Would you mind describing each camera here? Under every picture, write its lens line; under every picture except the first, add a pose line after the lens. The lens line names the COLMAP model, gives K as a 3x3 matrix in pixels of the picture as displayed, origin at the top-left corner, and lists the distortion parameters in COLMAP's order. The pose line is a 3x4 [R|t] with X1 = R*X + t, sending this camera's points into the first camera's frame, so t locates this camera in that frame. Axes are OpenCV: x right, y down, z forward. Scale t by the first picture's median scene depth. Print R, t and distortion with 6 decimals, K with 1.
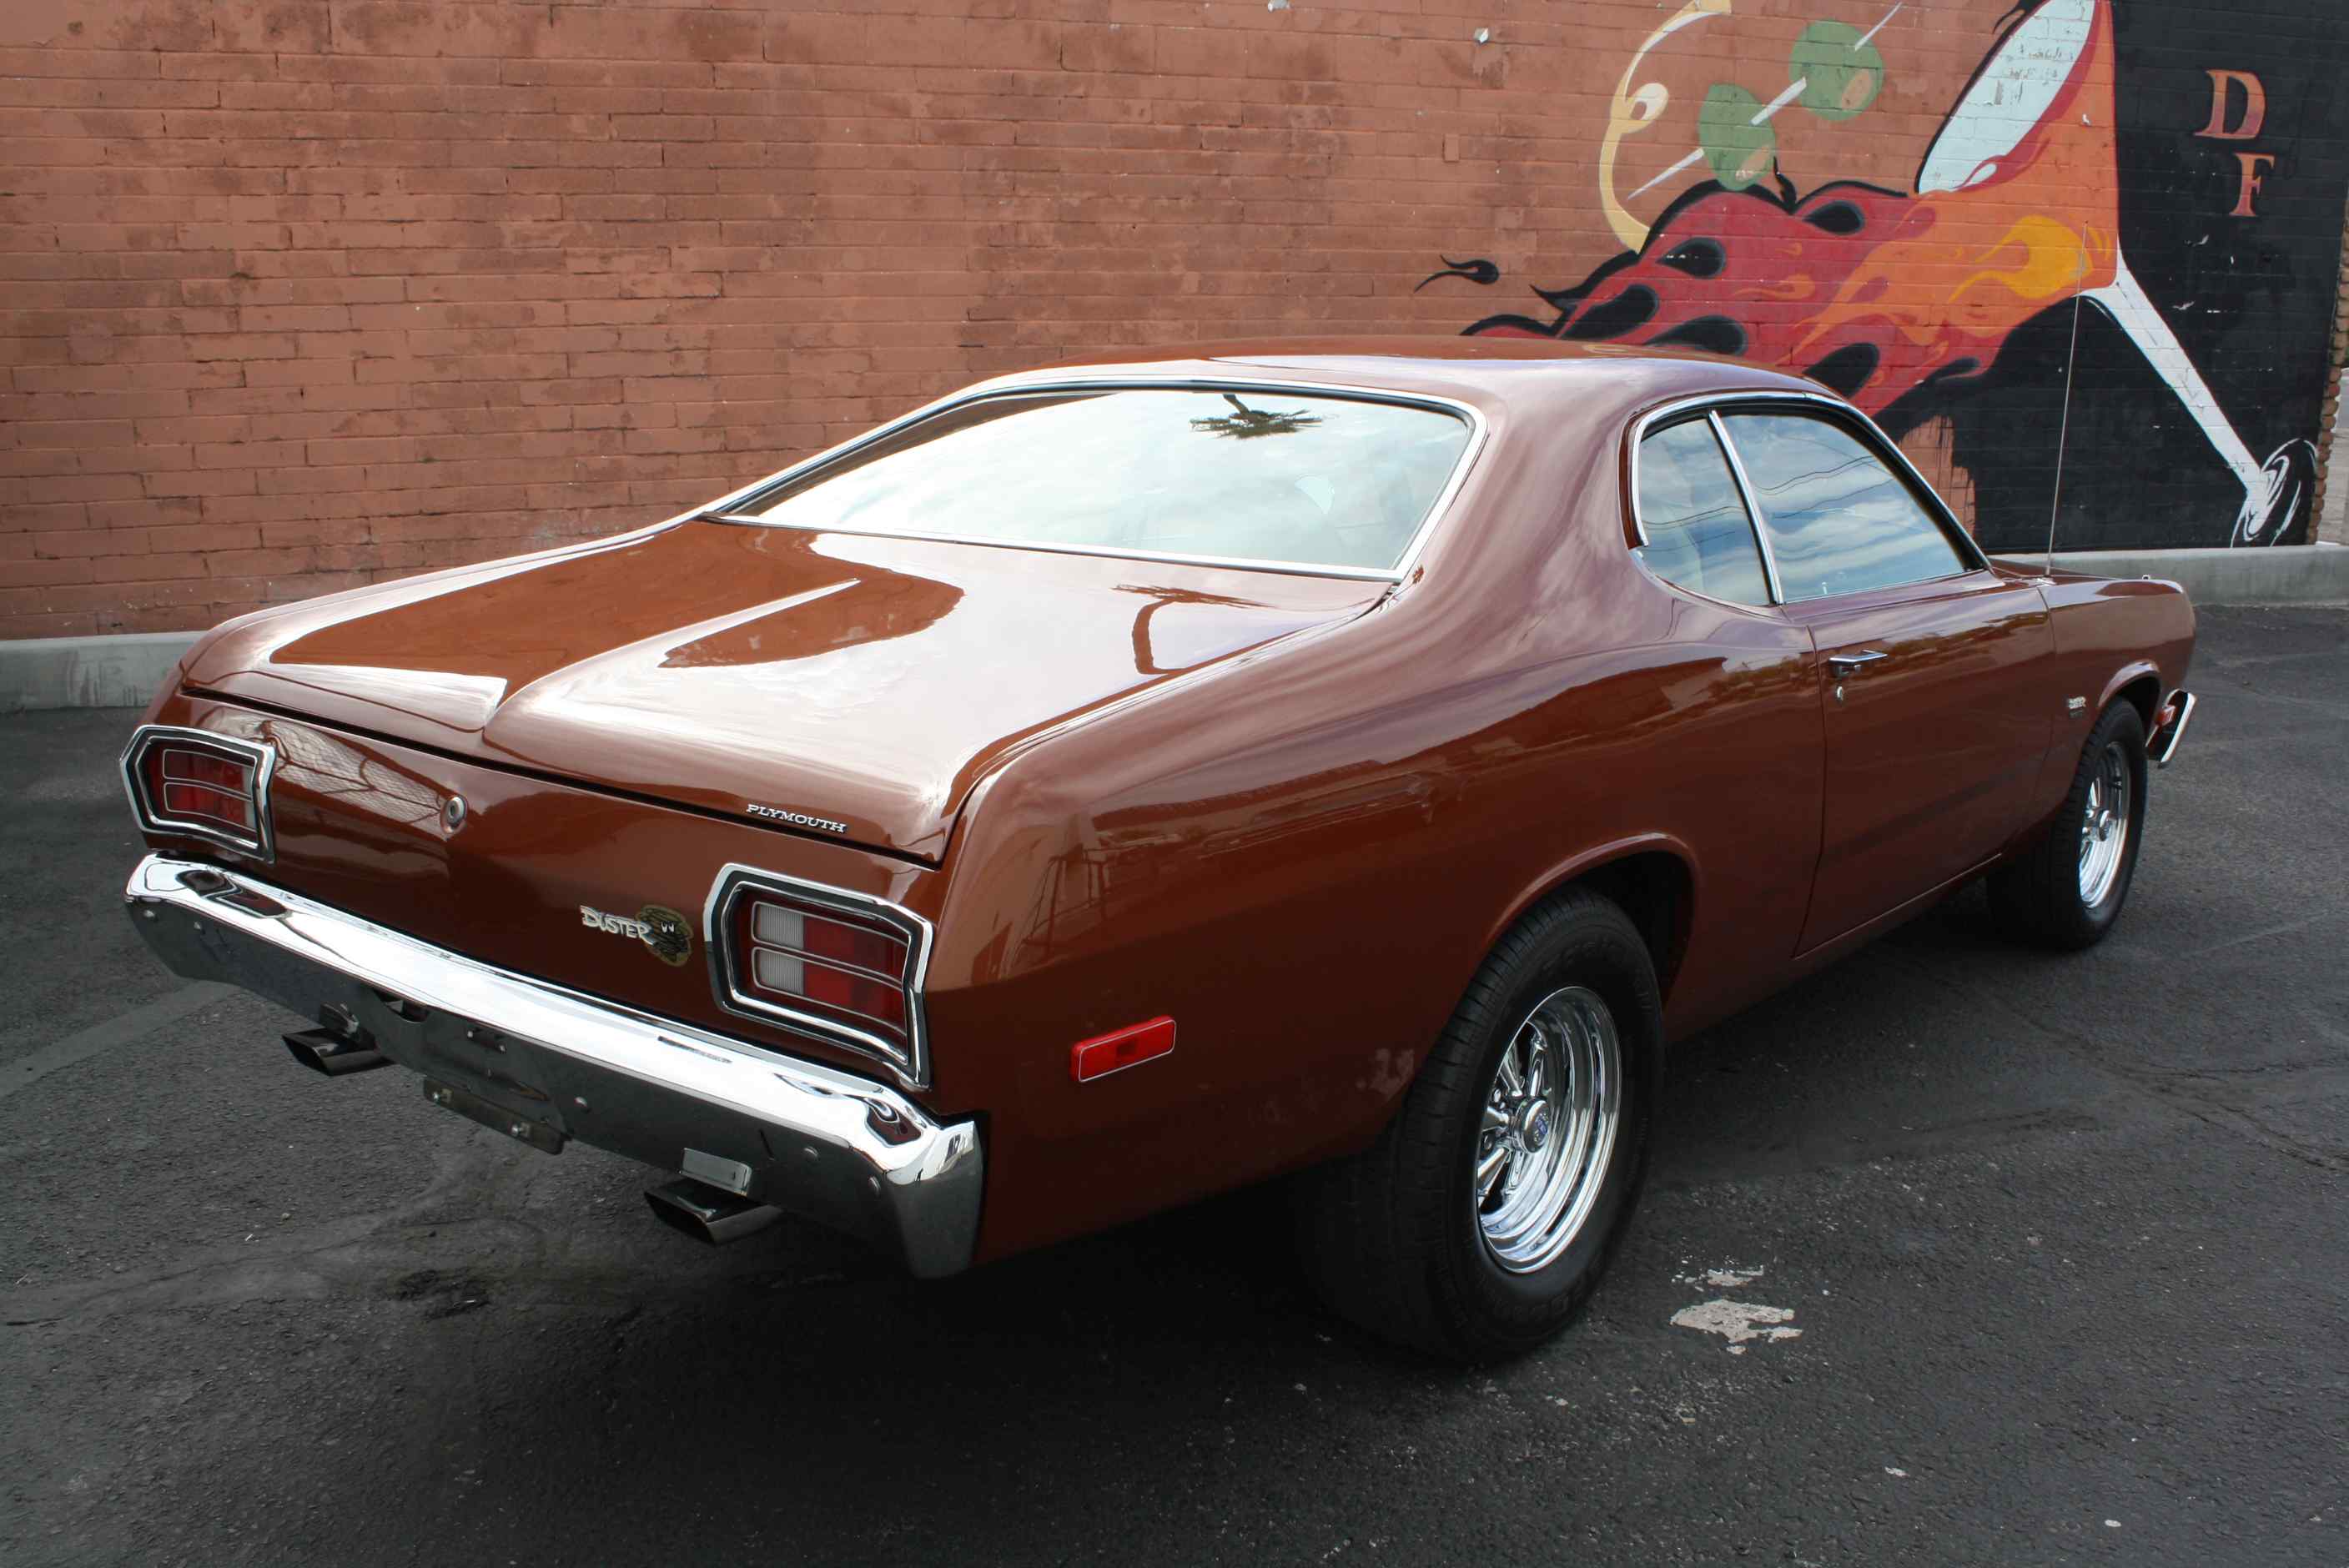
lens RADIAL K [[2130.3, 0, 1184.2], [0, 2130.3, 786.6], [0, 0, 1]] dist [-0.161809, 0.160954]
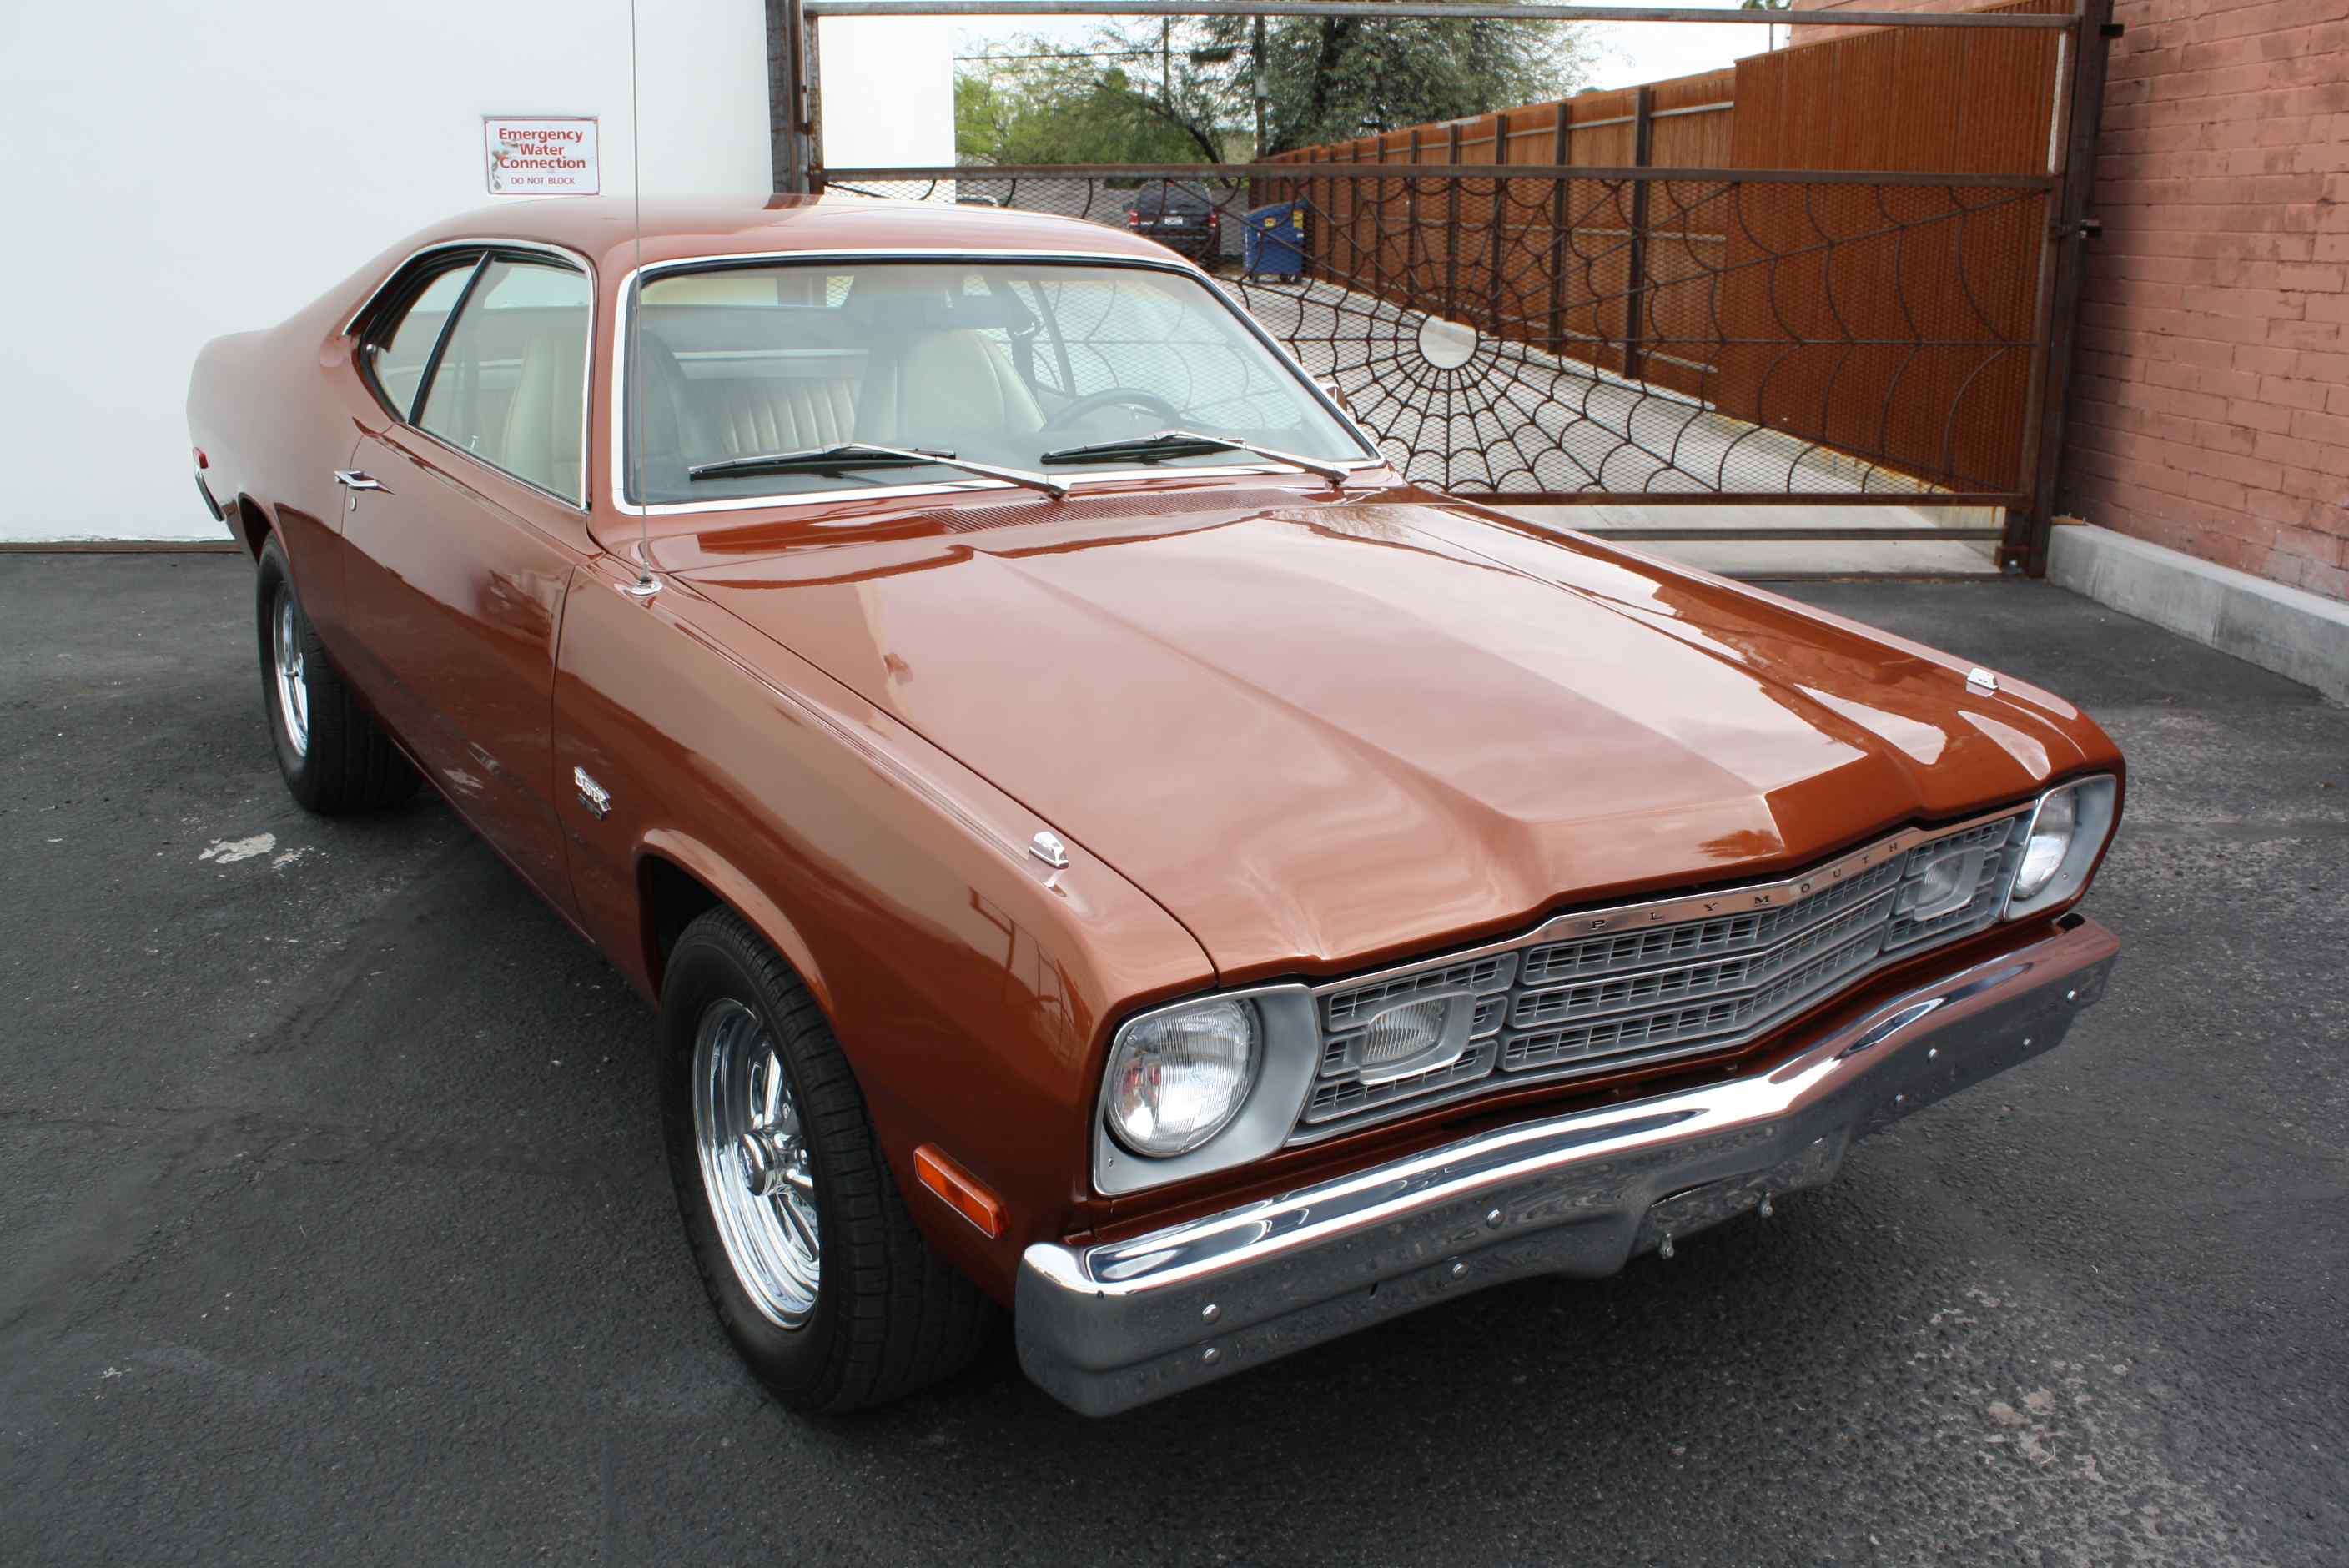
lens RADIAL K [[1988.5, 0, 1185.8], [0, 1988.5, 784.7], [0, 0, 1]] dist [-0.178384, 0.155011]
pose [[-0.273256, 0.257959, -0.926708, 0.476688], [-0.240093, 0.914594, 0.325382, -0.140014], [0.931497, 0.311409, -0.187984, 0.665513]]
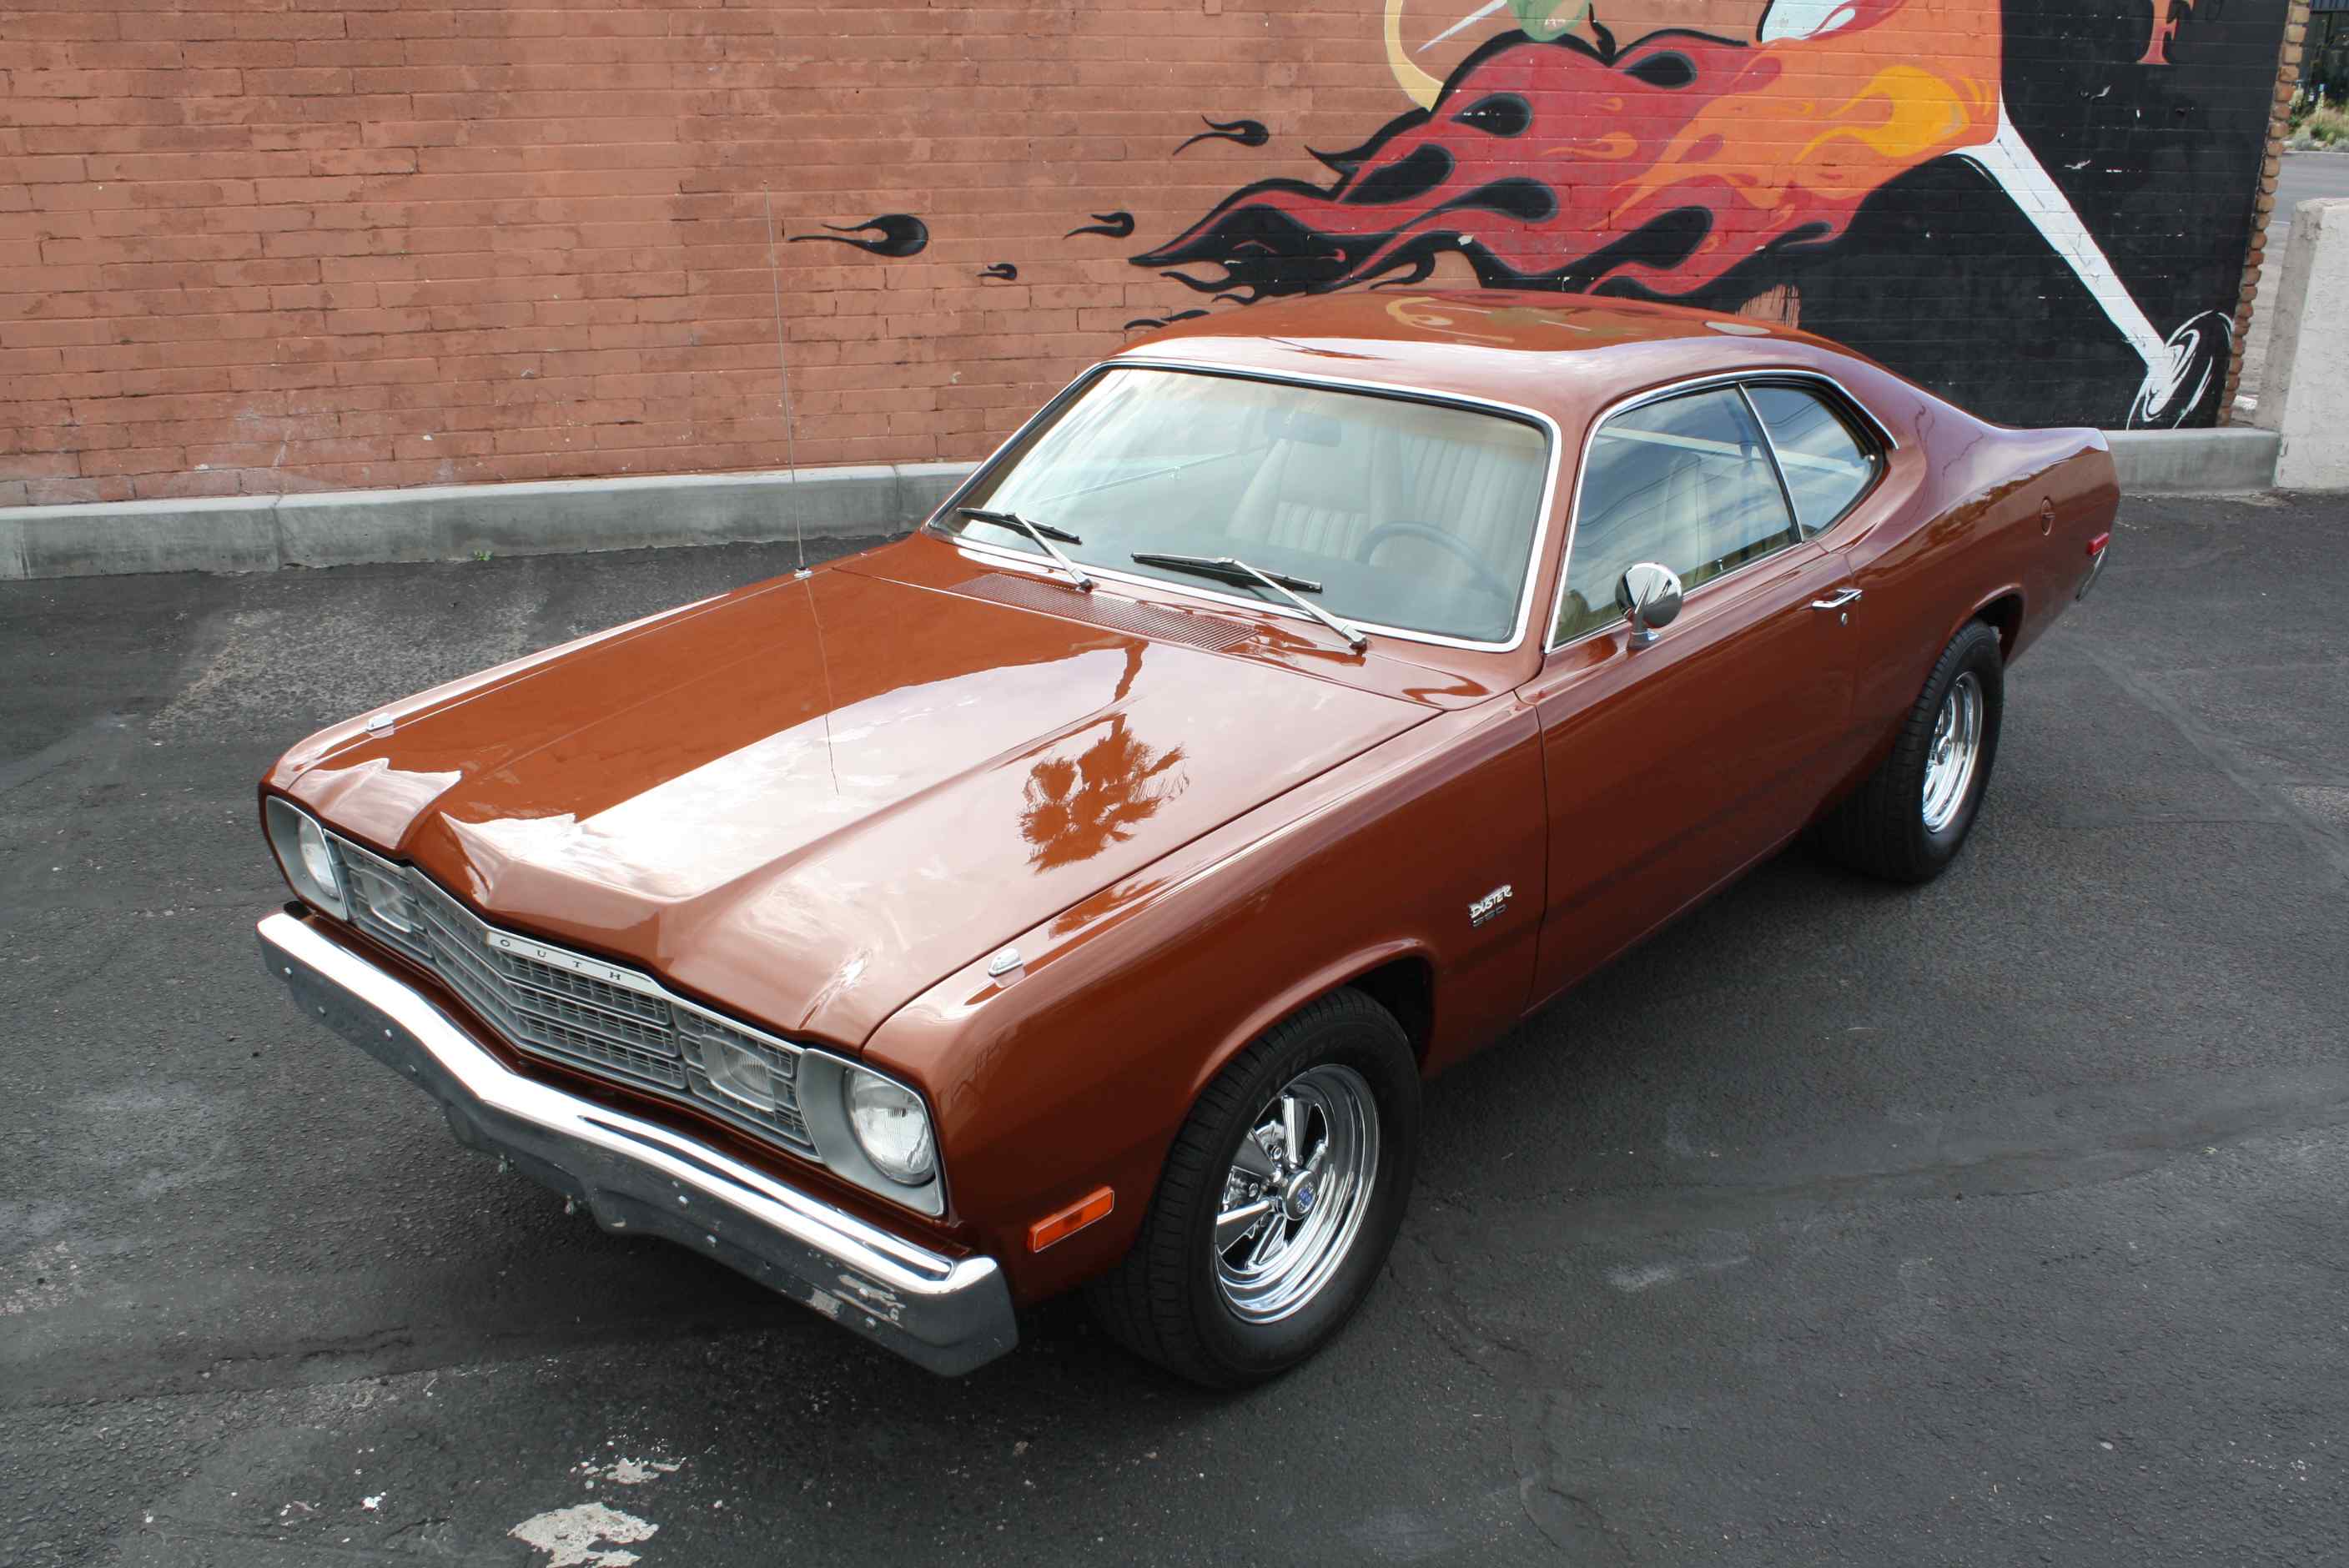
lens RADIAL K [[2068.9, 0, 1182.5], [0, 2068.9, 786.7], [0, 0, 1]] dist [-0.160185, 0.151676]
pose [[0.995875, 0.036296, -0.083161, 0.210011], [-0.026326, 0.992666, 0.117989, -0.064981], [0.086834, -0.115313, 0.989527, 0.066983]]
